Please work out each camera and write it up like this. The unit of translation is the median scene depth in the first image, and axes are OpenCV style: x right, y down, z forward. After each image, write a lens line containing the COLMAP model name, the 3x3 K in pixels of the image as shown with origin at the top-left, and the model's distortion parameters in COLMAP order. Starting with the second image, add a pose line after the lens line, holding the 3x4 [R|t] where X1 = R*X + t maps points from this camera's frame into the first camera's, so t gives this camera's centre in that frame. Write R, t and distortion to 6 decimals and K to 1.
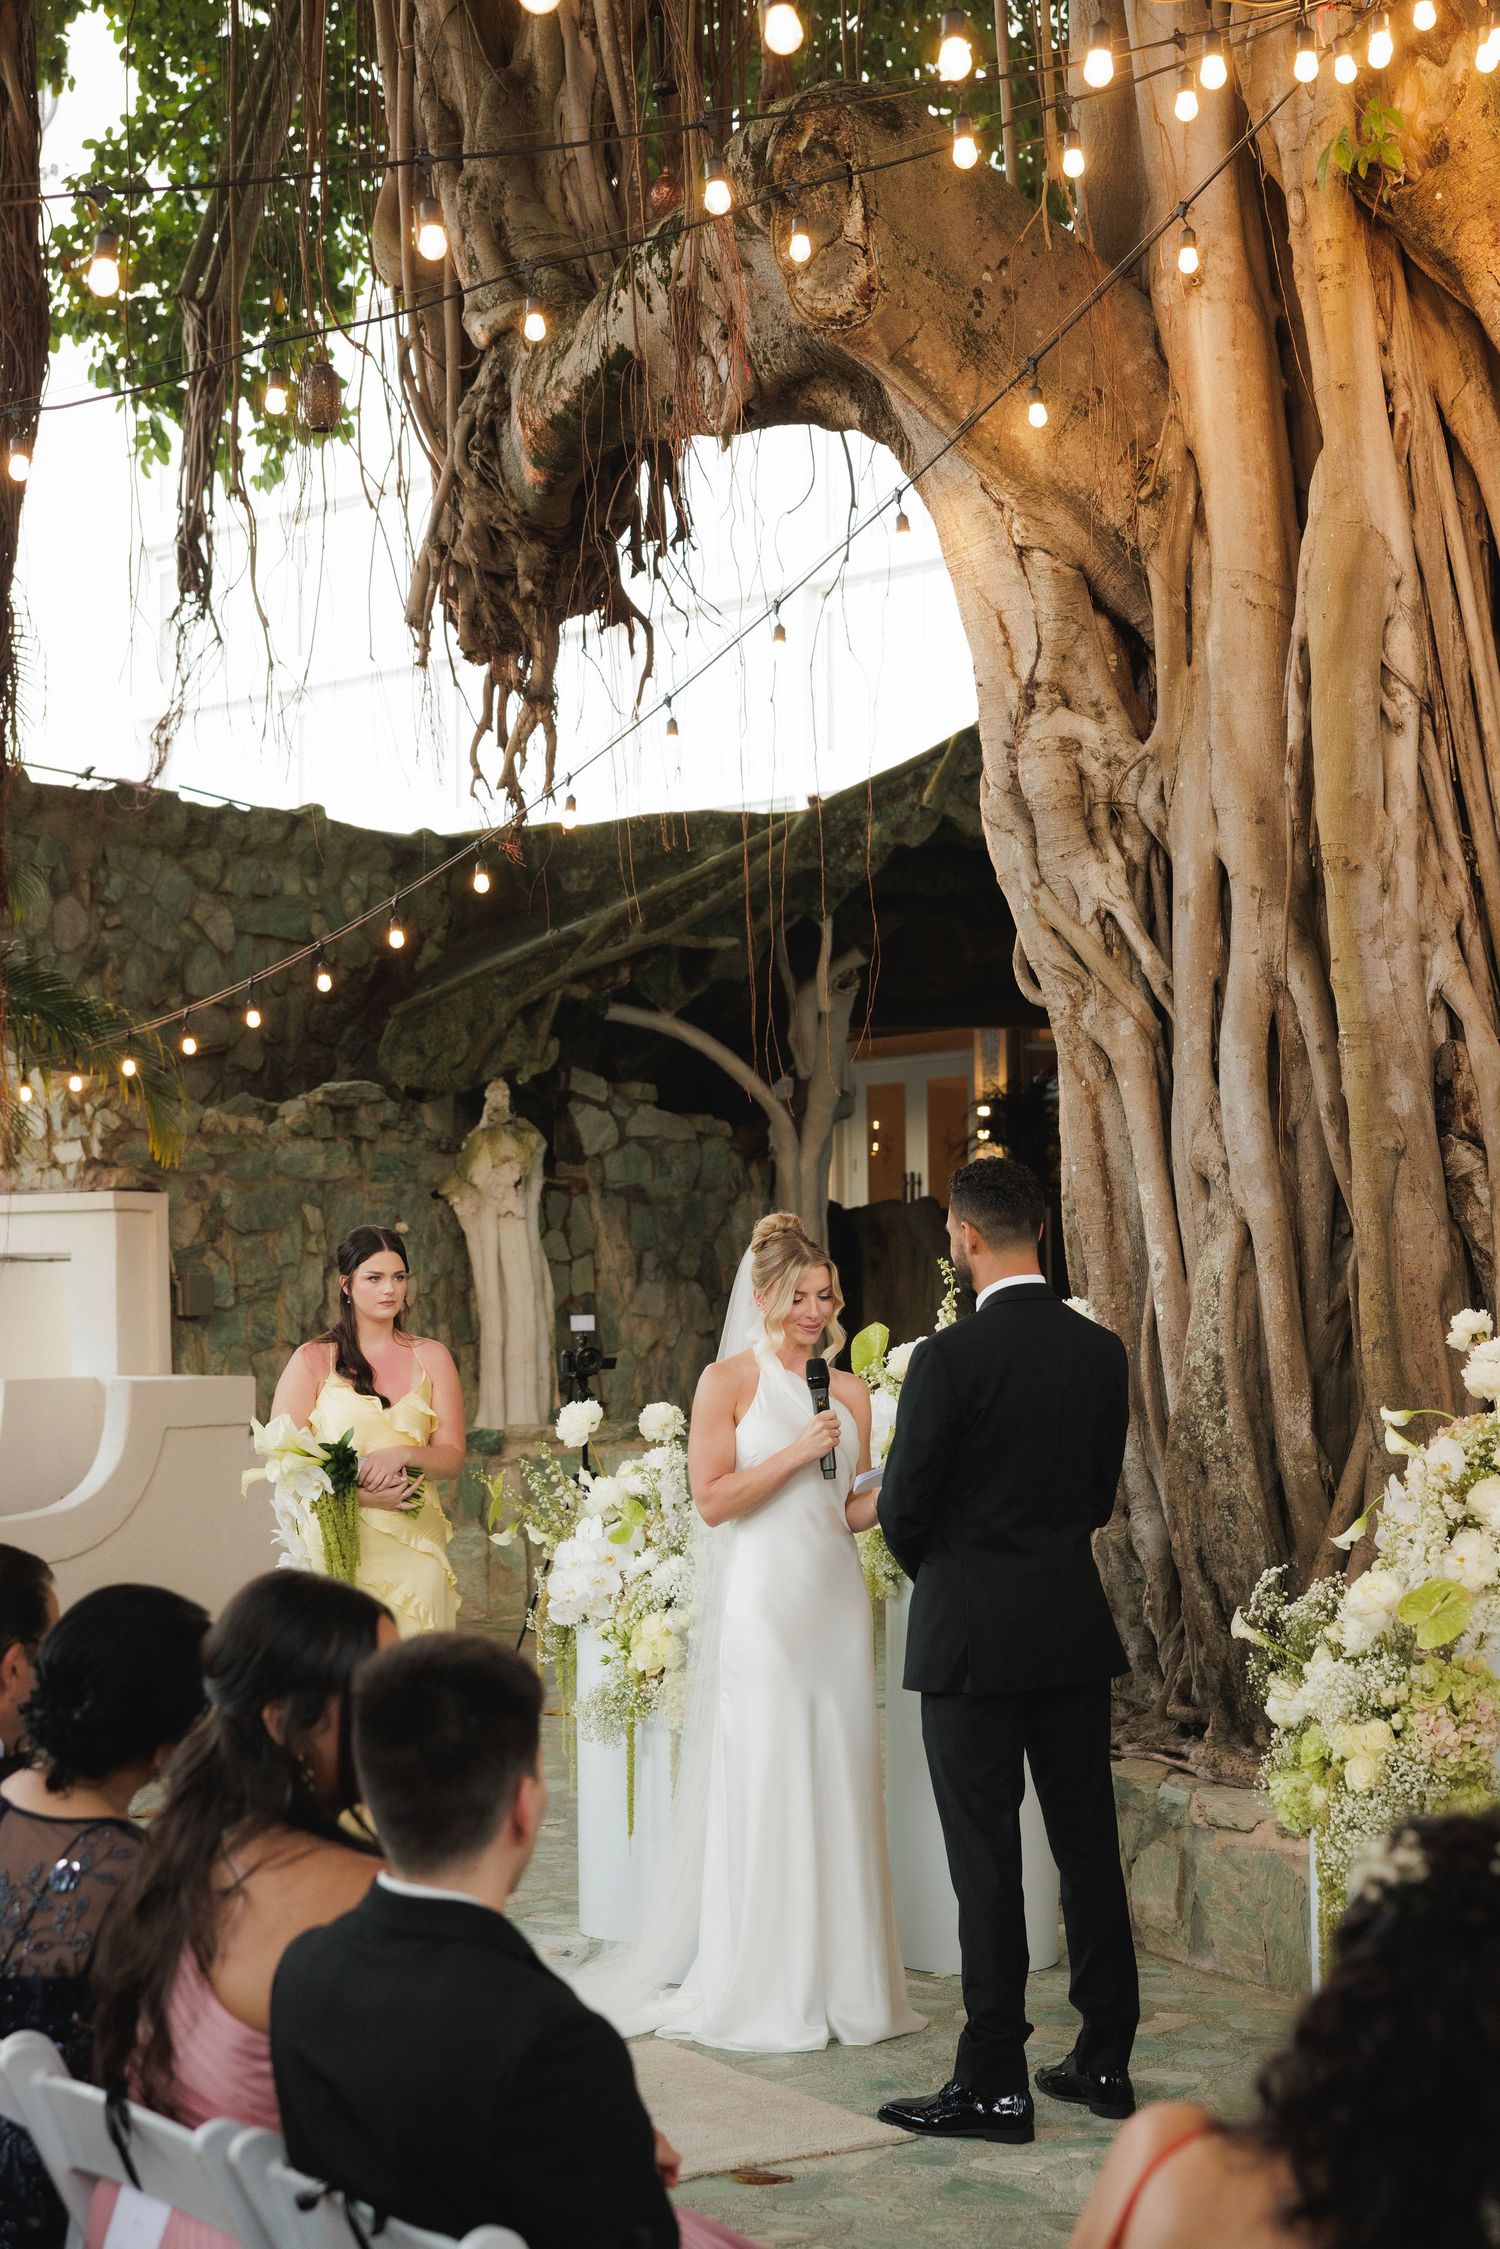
lens RADIAL K [[3198.6, 0, 775.2], [0, 3198.6, 1129.2], [0, 0, 1]] dist [0.013516, 0.000000]
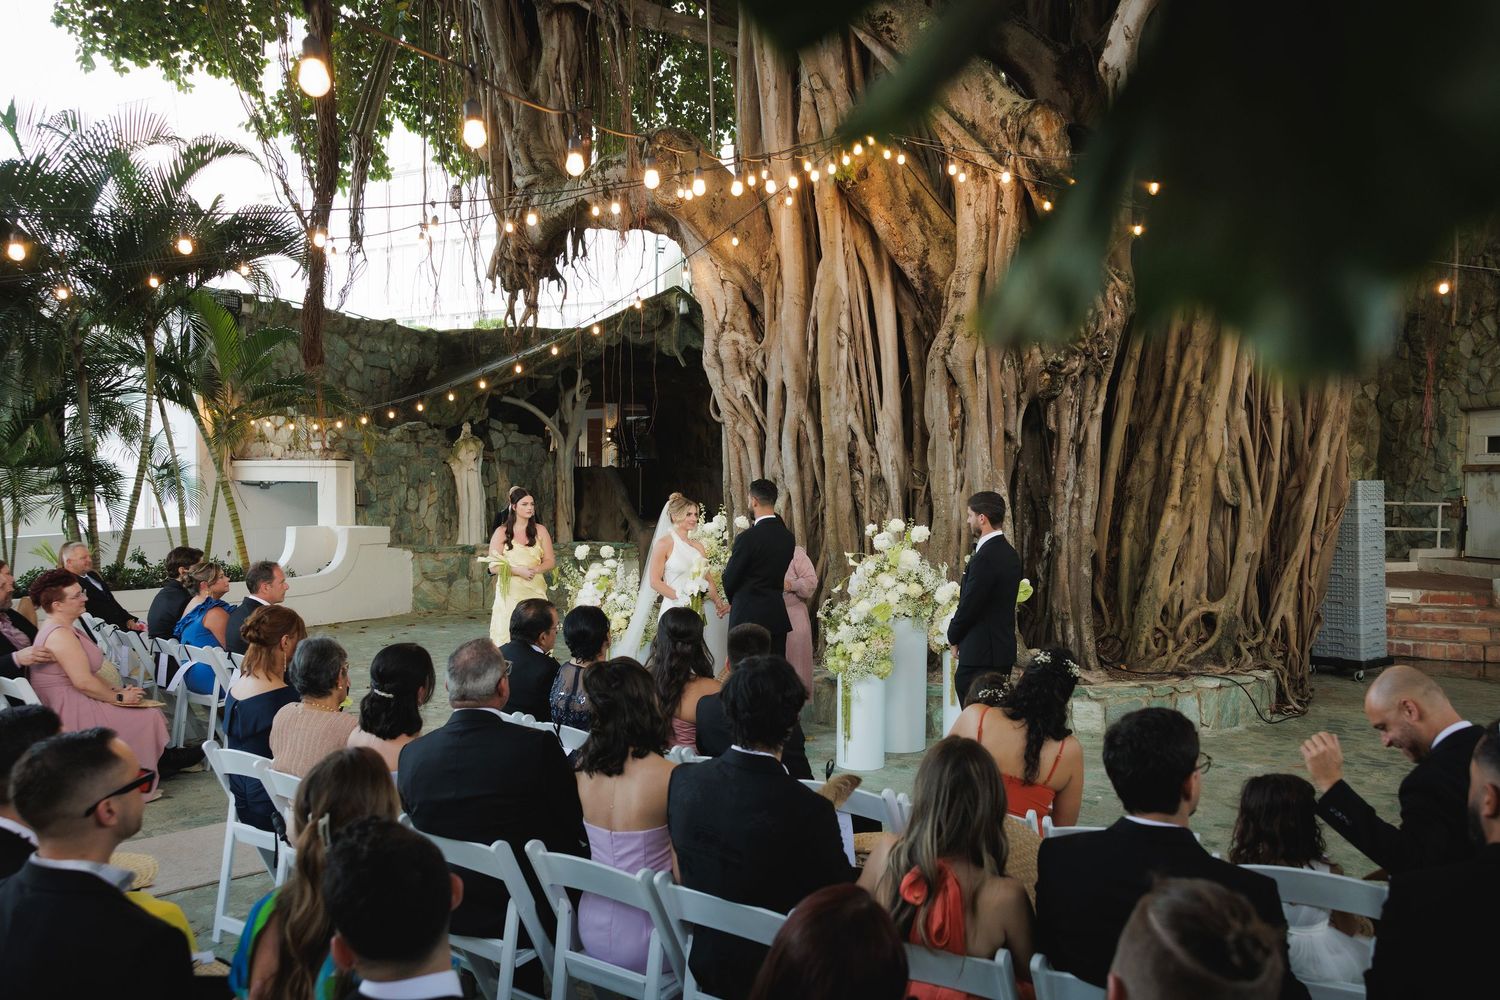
lens RADIAL K [[1178.7, 0, 745.8], [0, 1178.7, 504.7], [0, 0, 1]] dist [0.006954, 0.009264]
pose [[0.974792, 0.015886, 0.222551, -0.158203], [-0.030508, 0.997584, 0.062418, -0.031543], [-0.221021, -0.067634, 0.972921, -0.165608]]
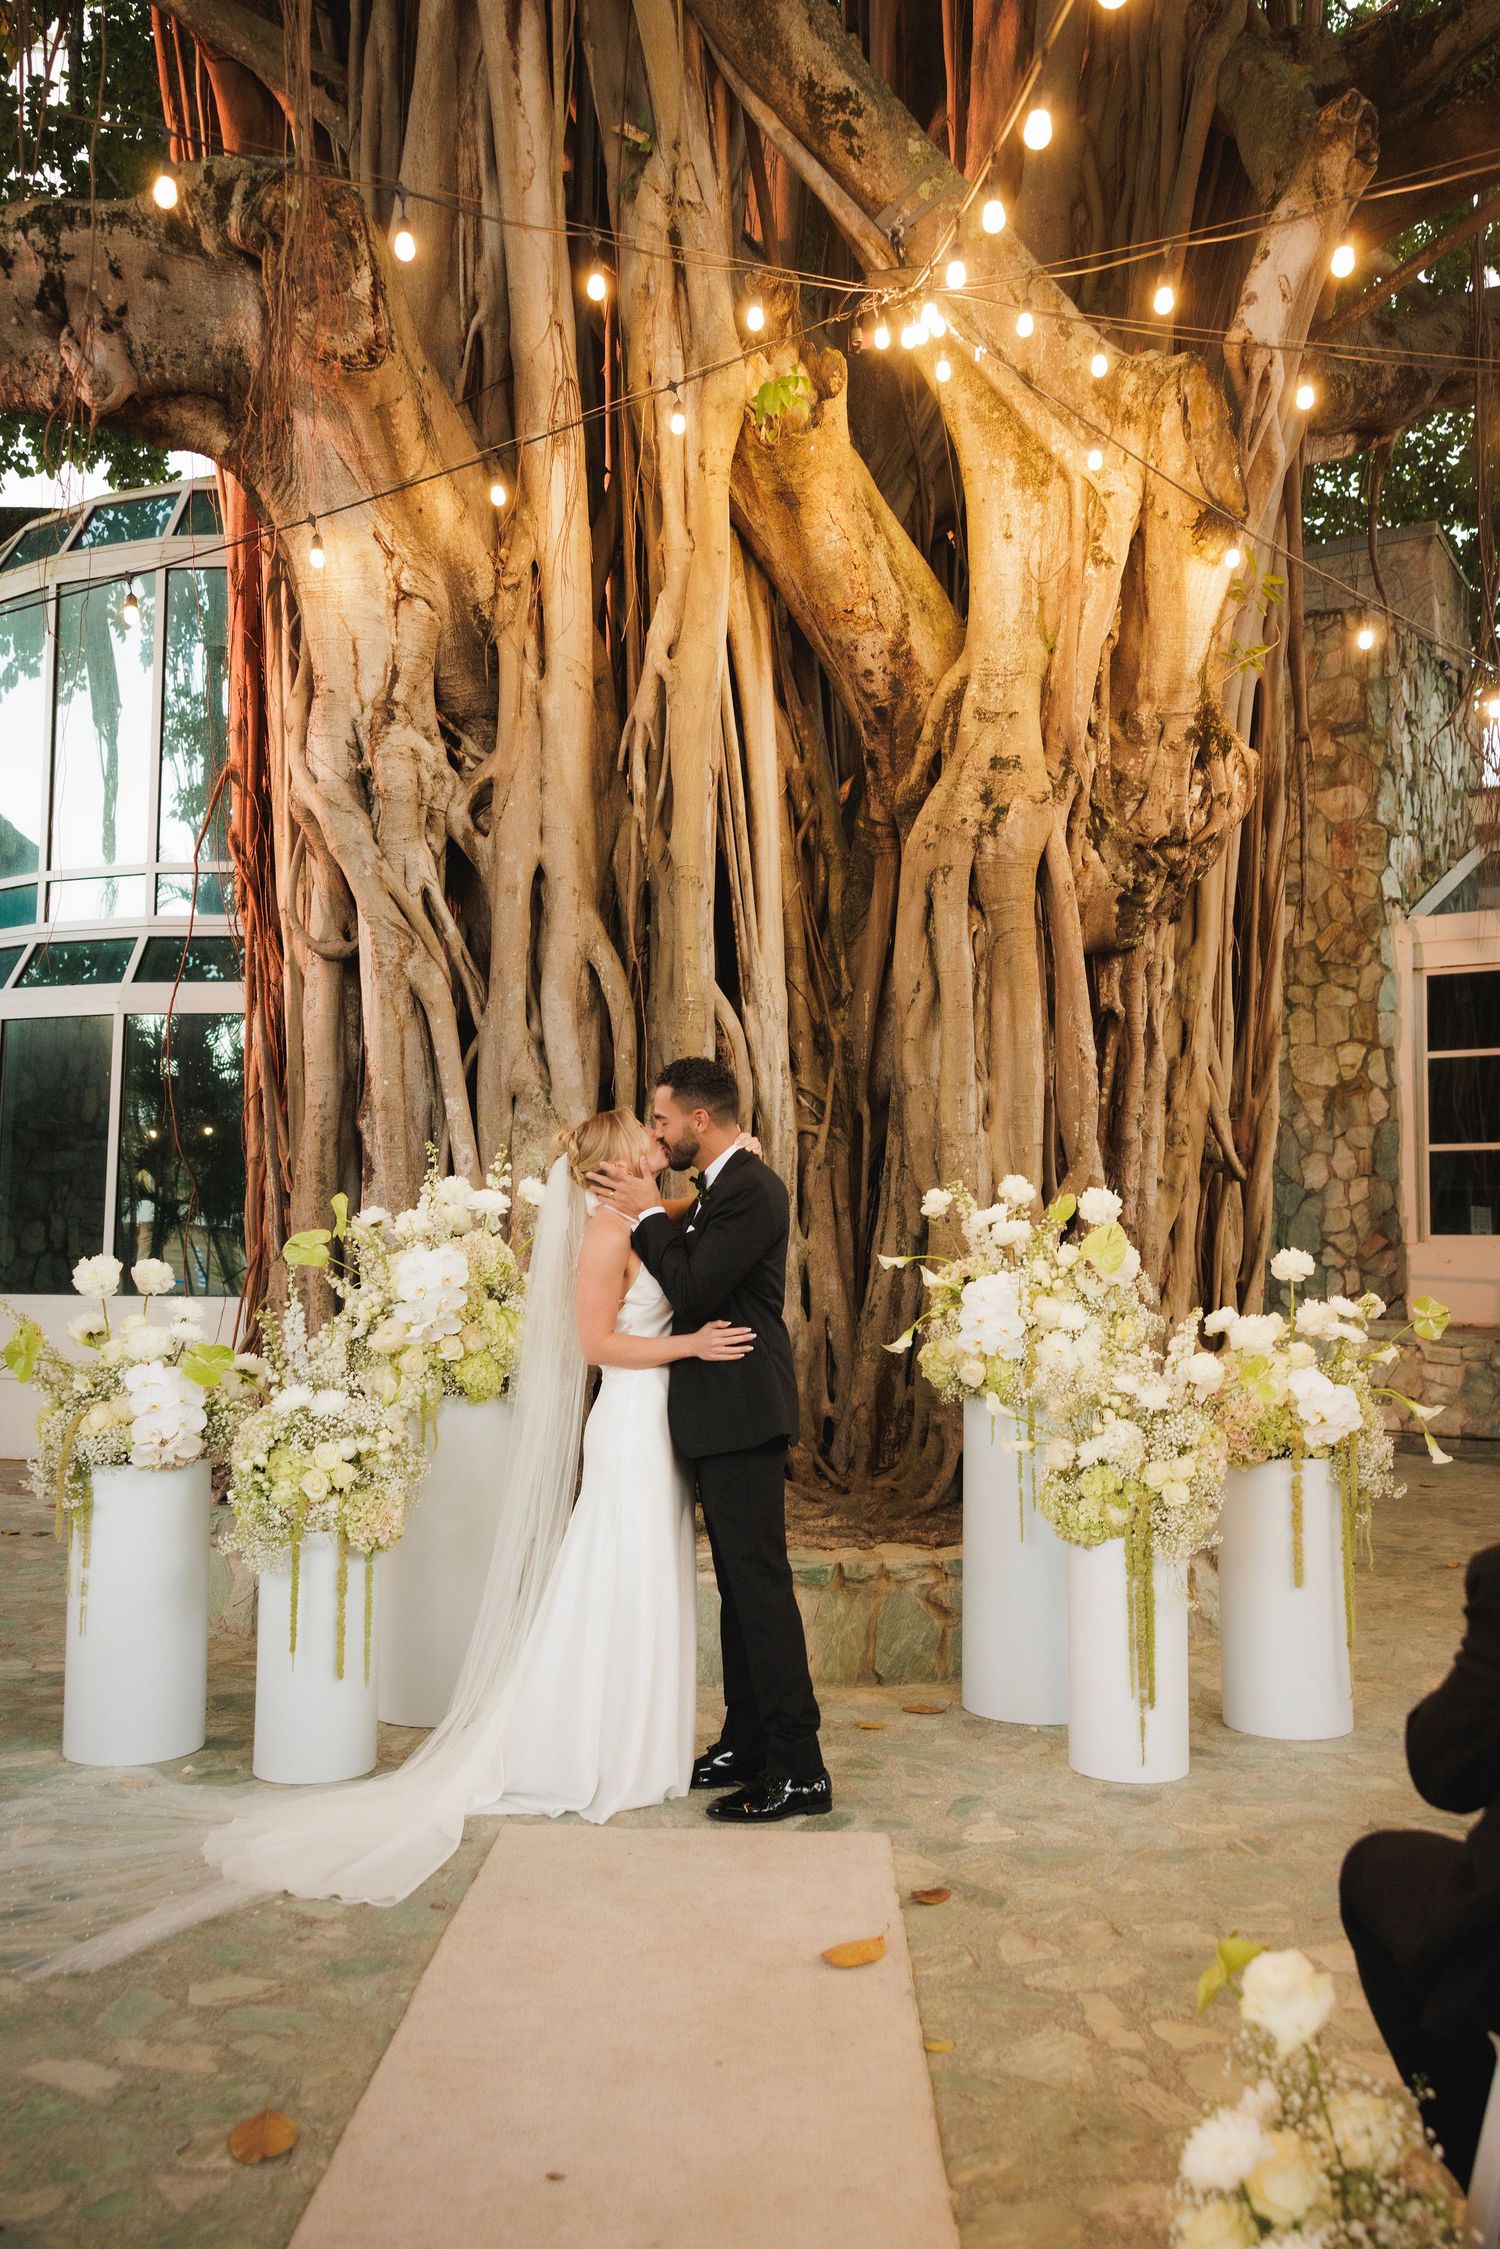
lens RADIAL K [[1767.3, 0, 733.1], [0, 1767.3, 1136.2], [0, 0, 1]] dist [0.006954, 0.009264]
pose [[0.579954, 0.068831, 0.811736, -0.402159], [-0.053506, 0.997491, -0.046354, 0.059666], [-0.812890, -0.016550, 0.582182, 0.474639]]
